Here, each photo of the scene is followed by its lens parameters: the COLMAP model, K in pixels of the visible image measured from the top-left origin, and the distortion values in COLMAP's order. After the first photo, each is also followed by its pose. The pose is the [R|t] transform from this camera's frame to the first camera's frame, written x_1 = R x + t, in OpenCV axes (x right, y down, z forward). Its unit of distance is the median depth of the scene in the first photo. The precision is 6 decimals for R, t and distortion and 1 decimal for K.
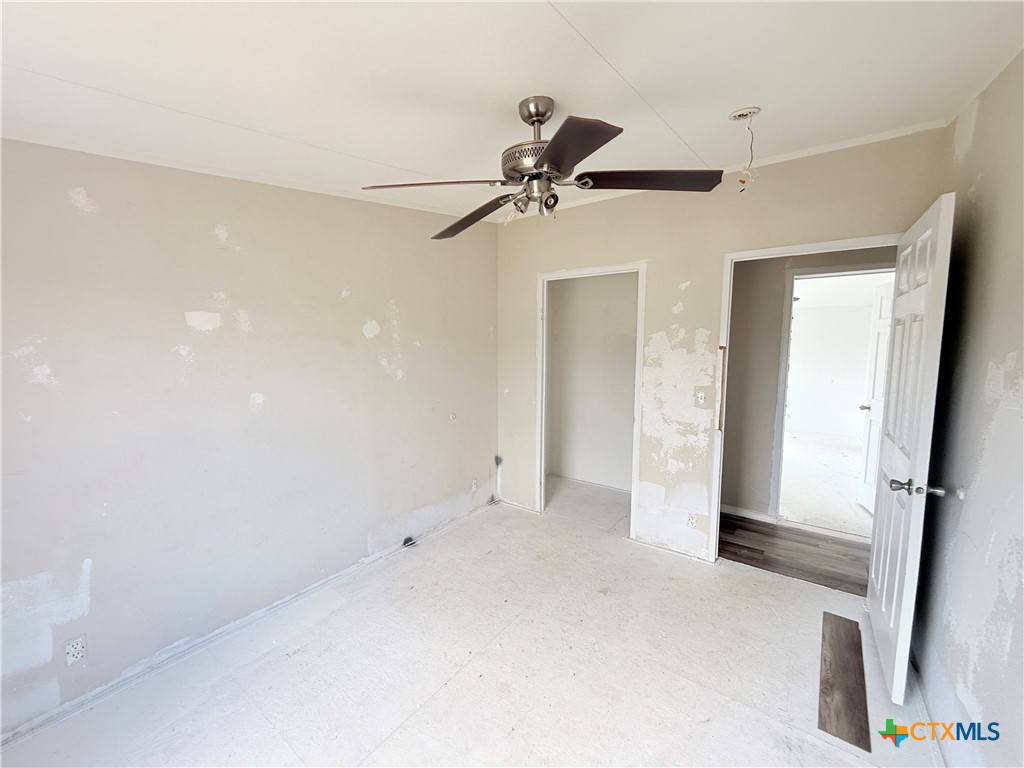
lens RADIAL K [[407.5, 0, 508.5], [0, 407.5, 383.8], [0, 0, 1]] dist [0.000068, -0.000070]
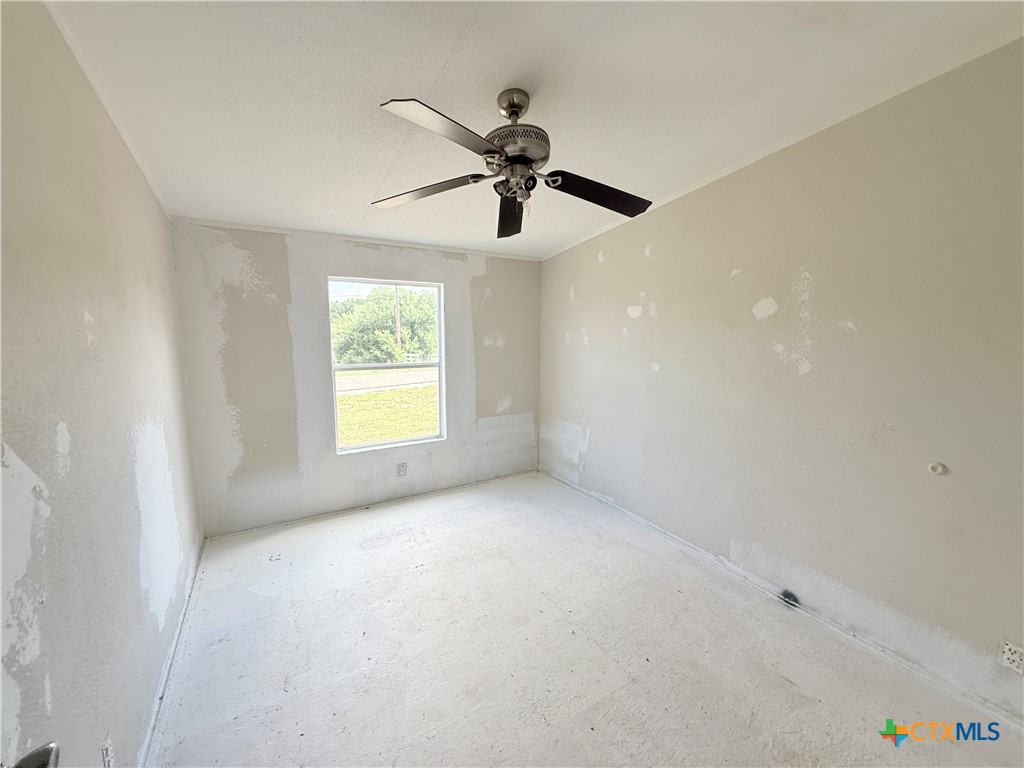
lens RADIAL K [[407.5, 0, 508.5], [0, 407.5, 383.8], [0, 0, 1]] dist [0.000068, -0.000070]
pose [[-0.389828, 0.115104, -0.913666, 0.729346], [-0.098319, 0.981285, 0.165571, -0.076286], [0.915624, 0.154376, -0.371215, 0.952546]]
